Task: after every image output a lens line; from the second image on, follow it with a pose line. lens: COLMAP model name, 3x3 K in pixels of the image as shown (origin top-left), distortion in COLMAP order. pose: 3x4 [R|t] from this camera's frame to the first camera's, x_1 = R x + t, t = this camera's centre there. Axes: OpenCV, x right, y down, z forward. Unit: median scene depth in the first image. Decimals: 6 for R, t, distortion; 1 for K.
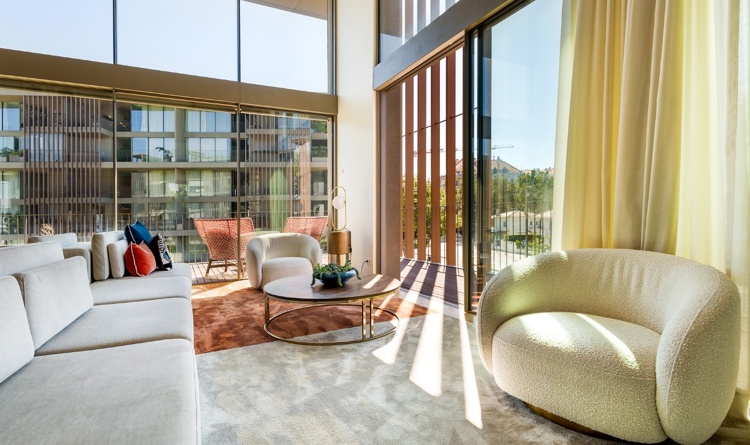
lens RADIAL K [[354.0, 0, 355.8], [0, 354.0, 230.0], [0, 0, 1]] dist [0.009243, 0.001073]
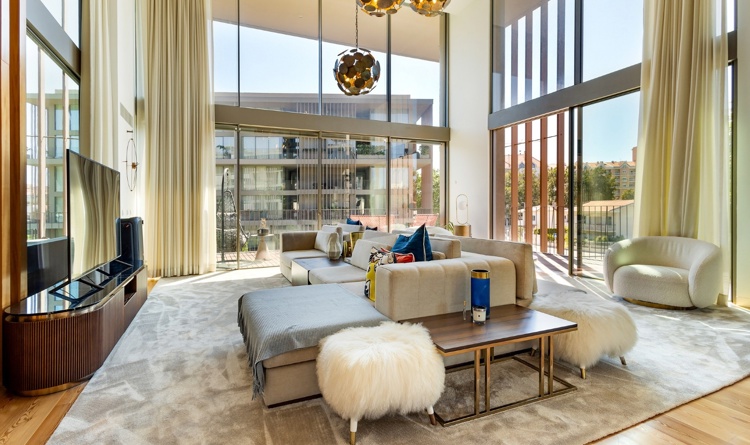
lens RADIAL K [[354.0, 0, 360.8], [0, 354.0, 215.6], [0, 0, 1]] dist [0.009243, 0.001073]
pose [[0.998970, 0.014640, -0.042949, -0.327906], [-0.015494, 0.999688, -0.019616, -0.000184], [0.042649, 0.020262, 0.998885, -0.390290]]
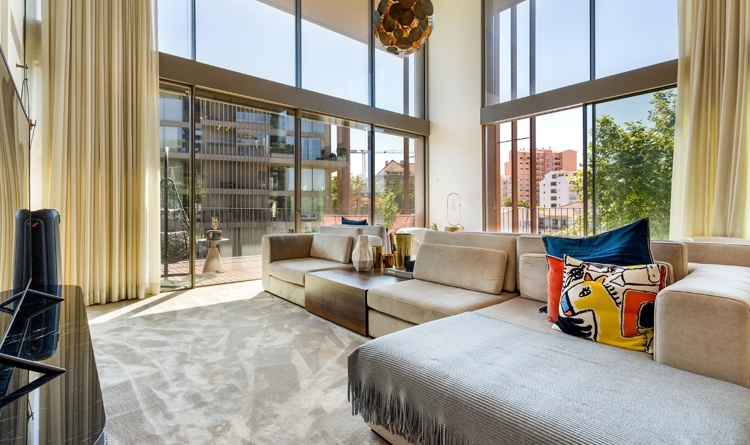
lens RADIAL K [[354.0, 0, 364.7], [0, 354.0, 217.5], [0, 0, 1]] dist [0.009243, 0.001073]
pose [[0.970341, 0.023388, 0.240607, -0.562998], [-0.016638, 0.999410, -0.030046, 0.011886], [-0.241168, 0.025152, 0.970158, -0.173113]]
